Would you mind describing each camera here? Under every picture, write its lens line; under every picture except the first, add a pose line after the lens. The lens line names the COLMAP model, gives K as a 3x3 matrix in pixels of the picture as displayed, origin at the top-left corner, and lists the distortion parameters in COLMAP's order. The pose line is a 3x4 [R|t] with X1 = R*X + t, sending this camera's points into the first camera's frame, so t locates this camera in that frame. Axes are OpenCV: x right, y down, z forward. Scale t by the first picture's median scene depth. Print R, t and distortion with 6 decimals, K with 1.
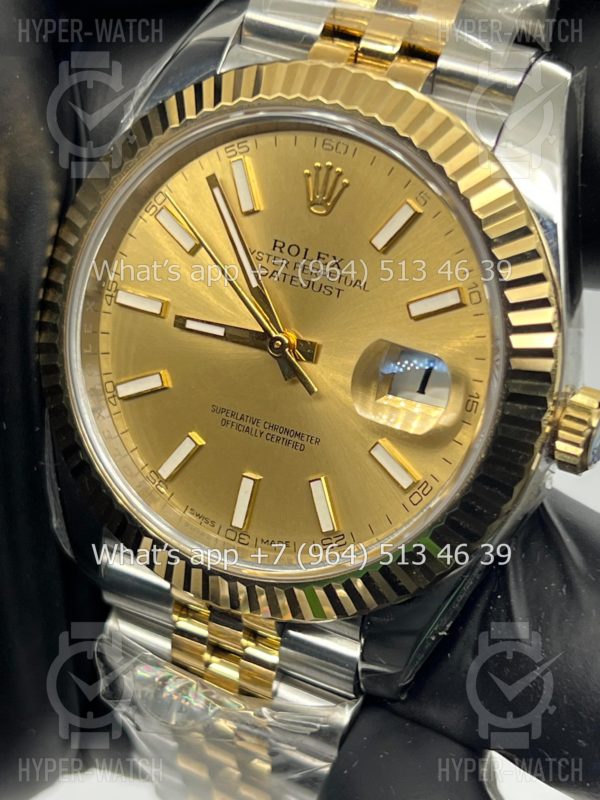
lens RADIAL K [[1830.2, 0, 302.2], [0, 1830.2, 416.2], [0, 0, 1]] dist [0.103735, 0.292258]
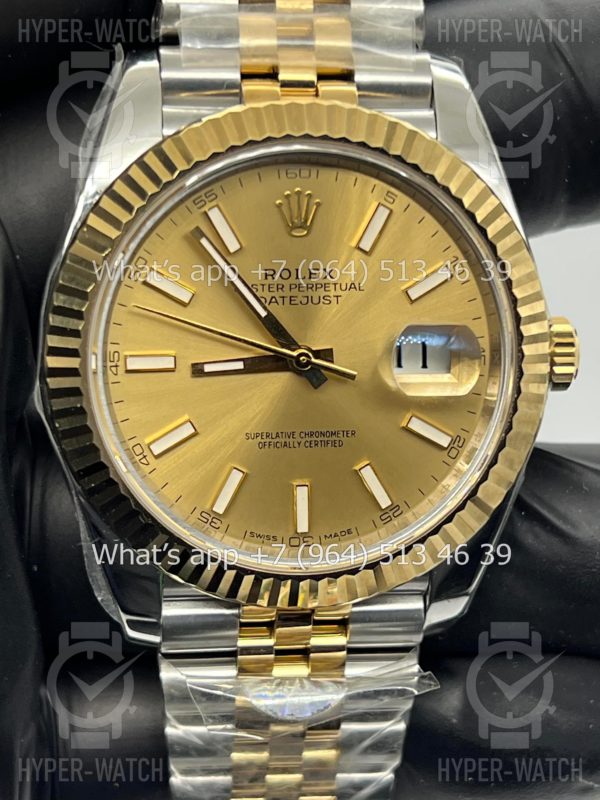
lens RADIAL K [[1830.2, 0, 302.2], [0, 1830.2, 416.2], [0, 0, 1]] dist [0.103735, 0.292258]
pose [[0.835624, -0.298532, 0.461097, -0.524290], [0.296191, 0.951817, 0.079469, -0.093262], [-0.462604, 0.070167, 0.883784, 0.033521]]
